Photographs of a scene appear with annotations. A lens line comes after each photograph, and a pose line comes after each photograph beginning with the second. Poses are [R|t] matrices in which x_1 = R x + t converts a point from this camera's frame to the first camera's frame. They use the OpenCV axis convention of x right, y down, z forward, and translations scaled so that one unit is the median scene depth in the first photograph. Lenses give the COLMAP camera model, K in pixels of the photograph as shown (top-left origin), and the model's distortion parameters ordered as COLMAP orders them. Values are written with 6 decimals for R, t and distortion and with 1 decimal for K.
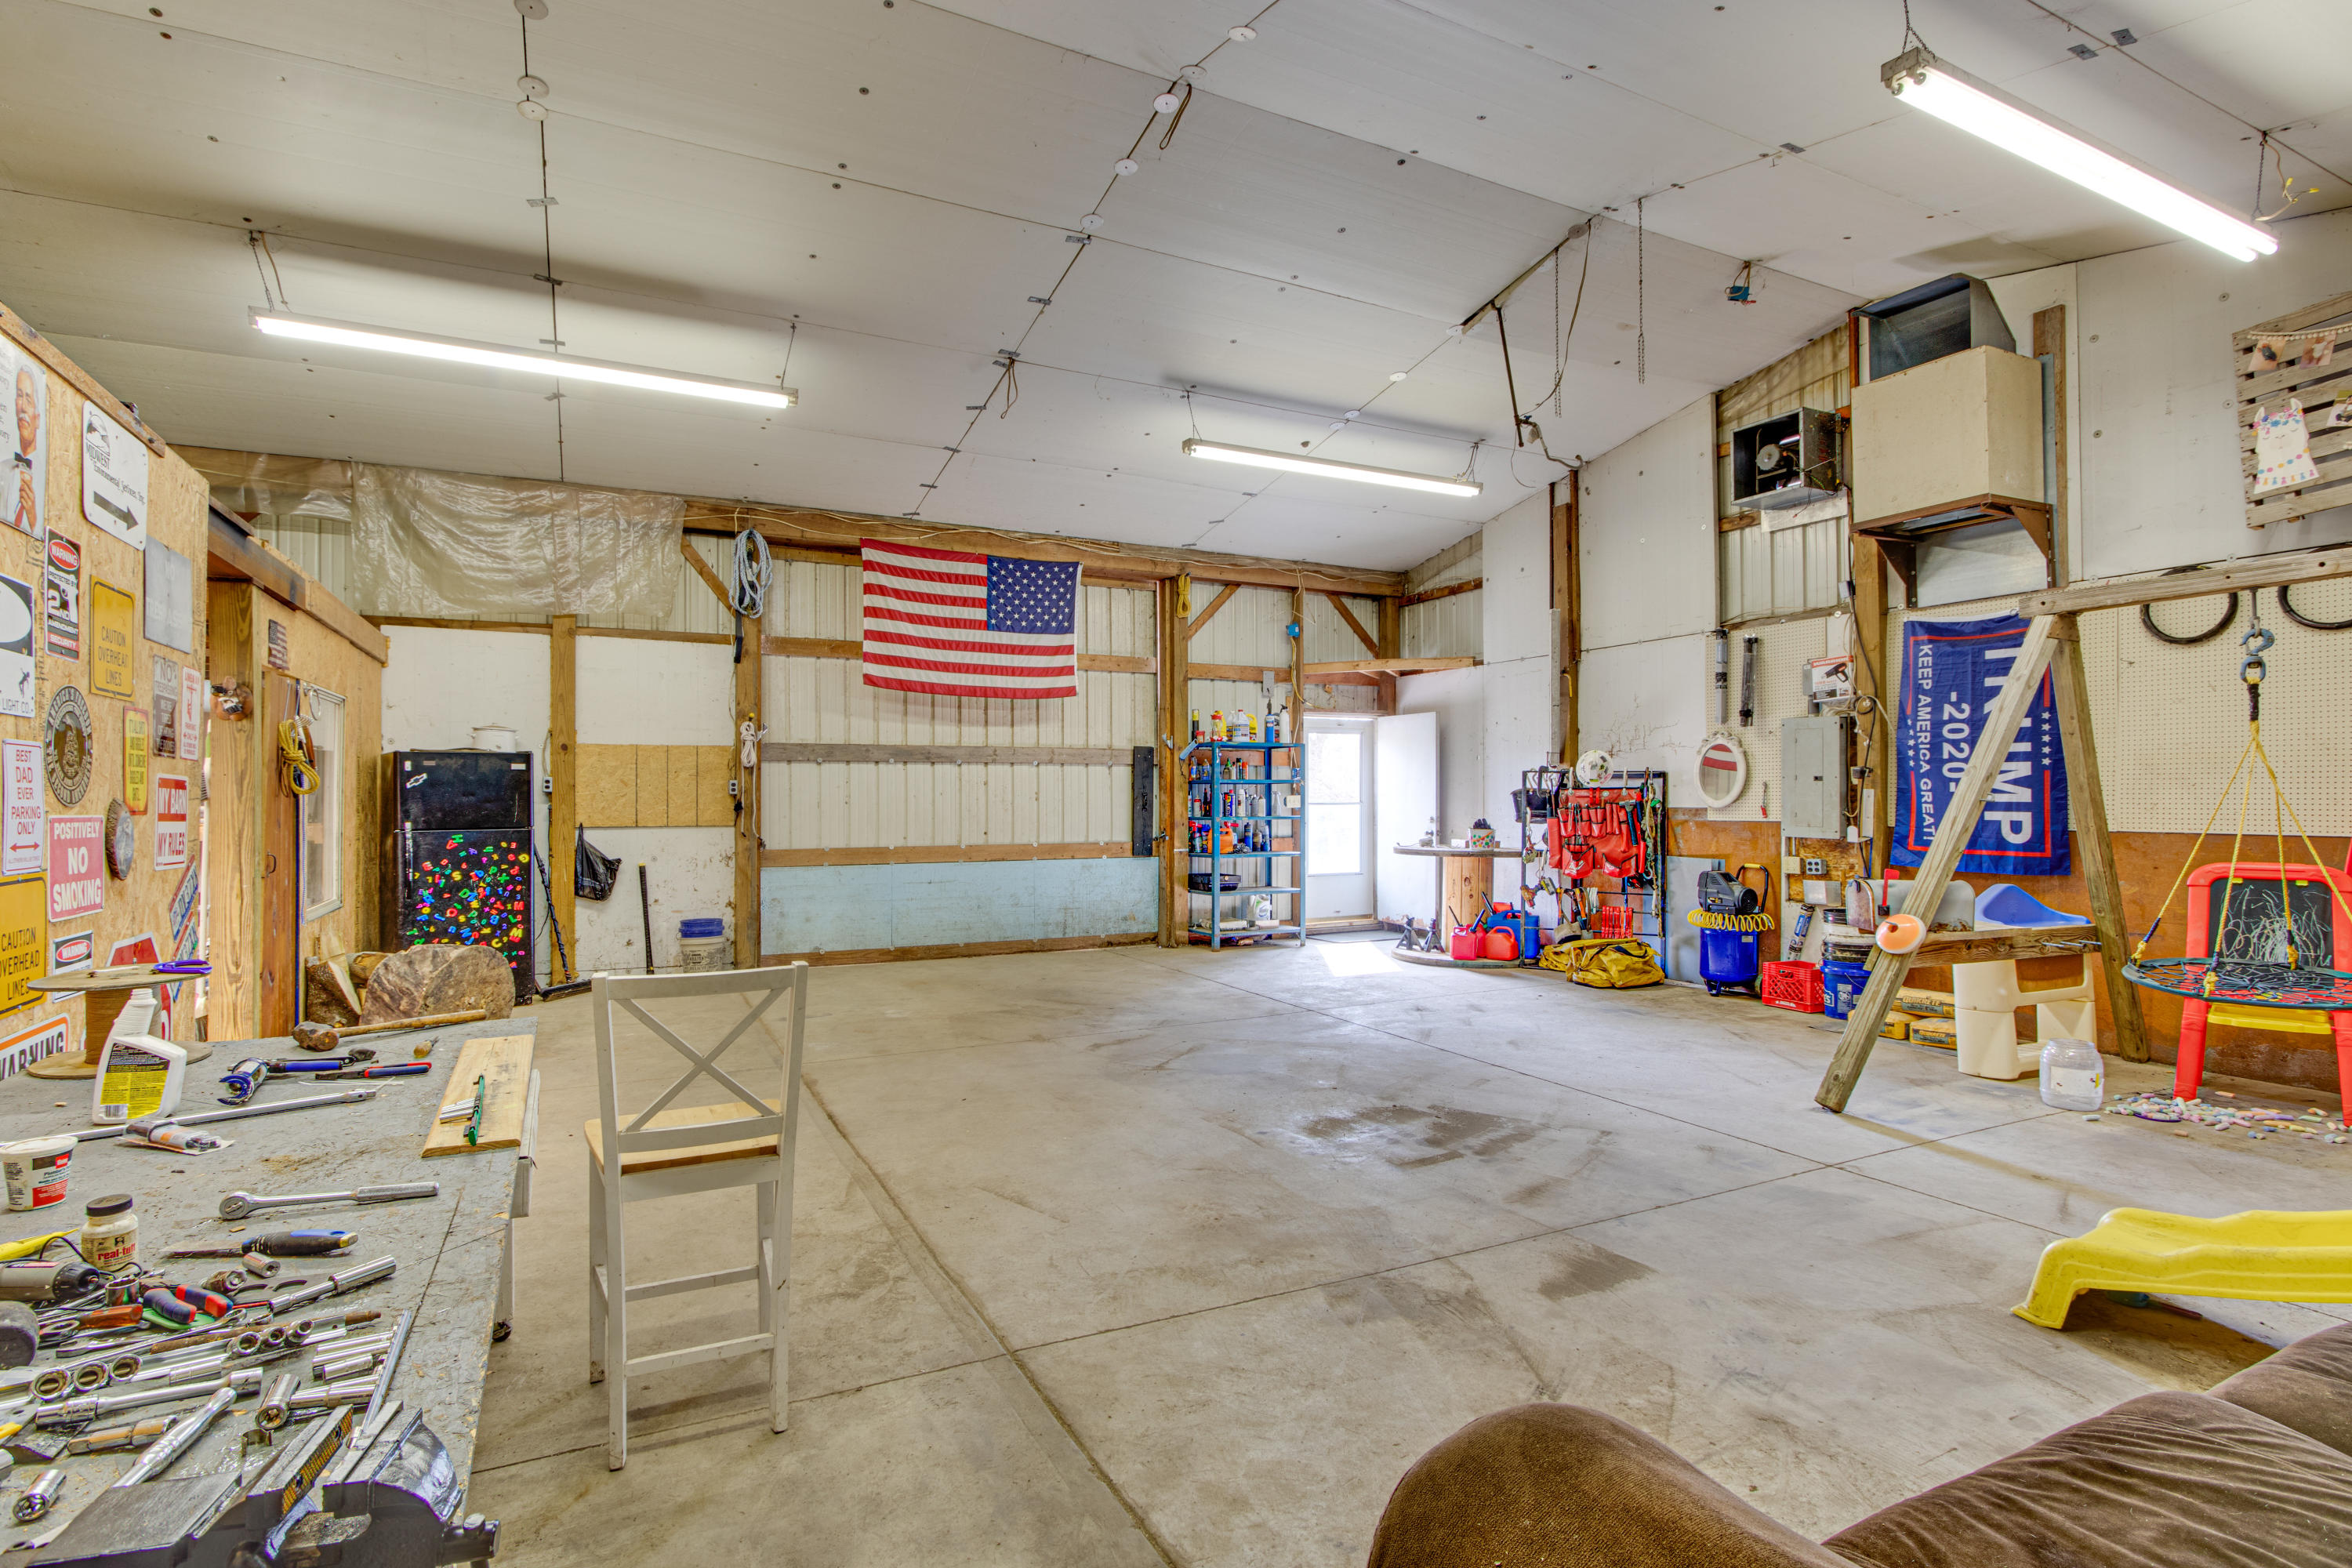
lens RADIAL K [[1137.4, 0, 1176.0], [0, 1137.4, 784.0], [0, 0, 1]] dist [-0.022081, 0.000471]
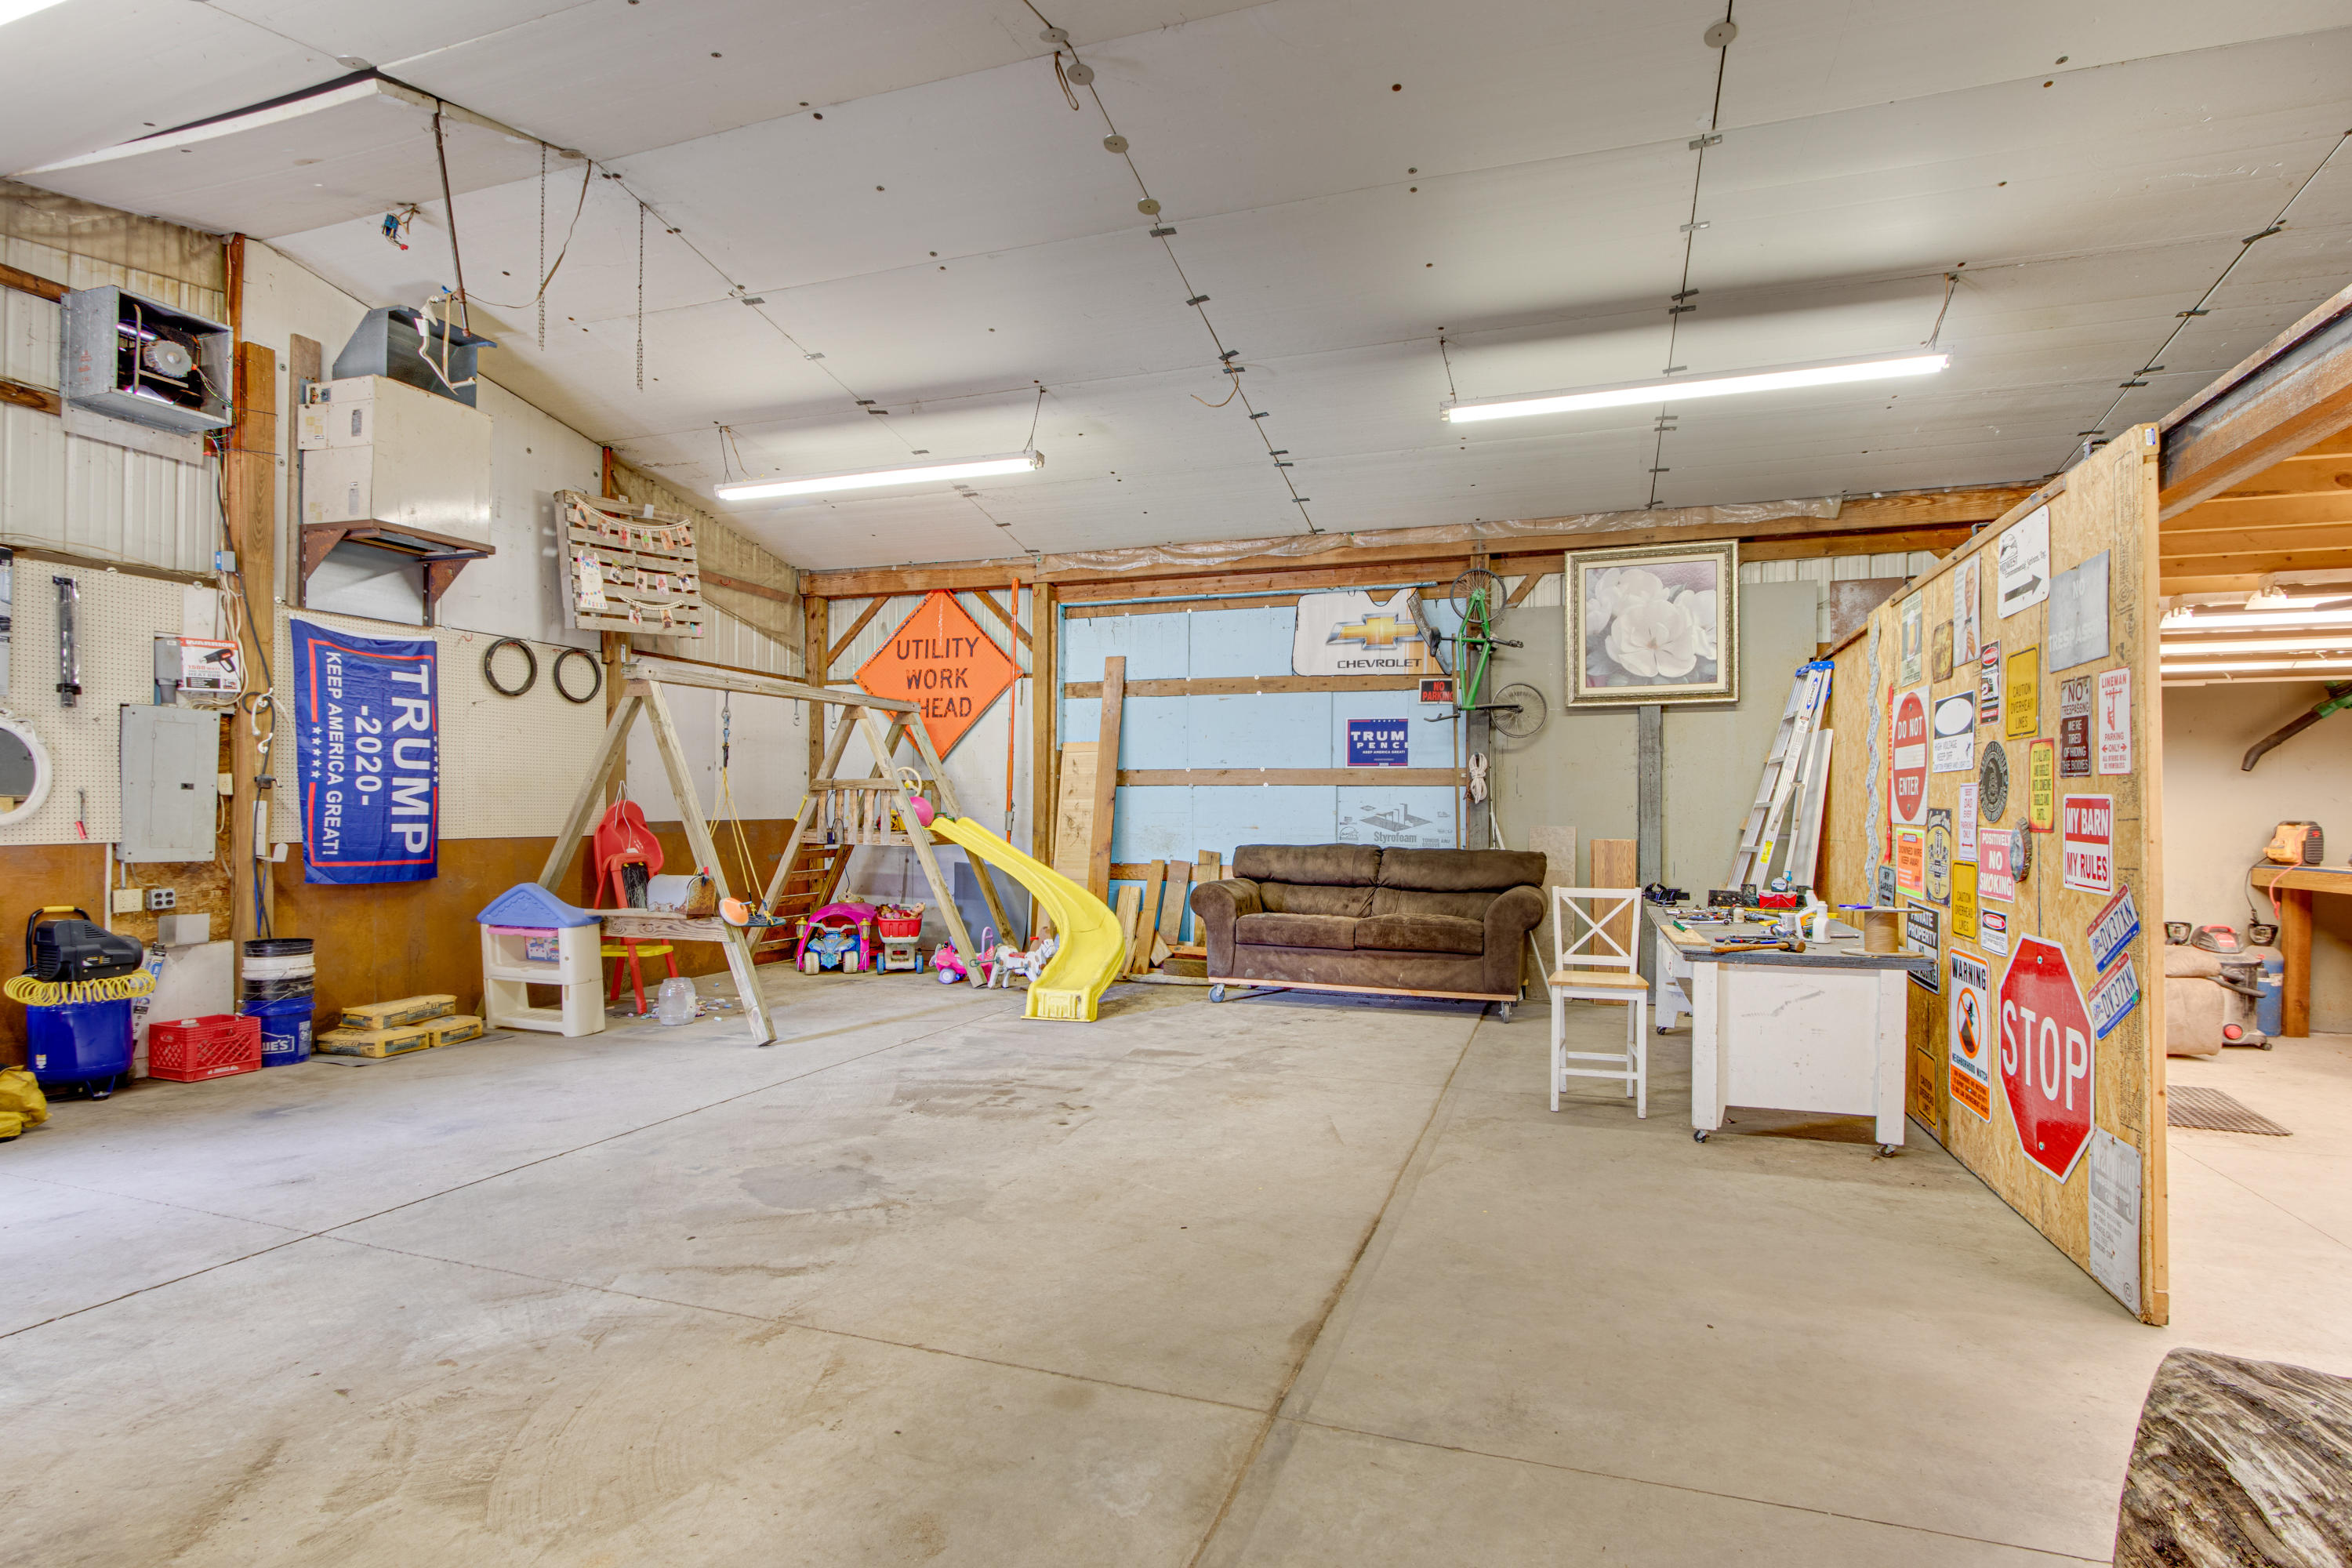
lens RADIAL K [[1215.4, 0, 1176.0], [0, 1215.4, 784.0], [0, 0, 1]] dist [-0.016411, -0.000020]
pose [[-0.693145, 0.014439, 0.720654, -0.736899], [-0.011773, 0.999439, -0.031348, 0.016747], [-0.720702, -0.030213, -0.692586, 1.525816]]
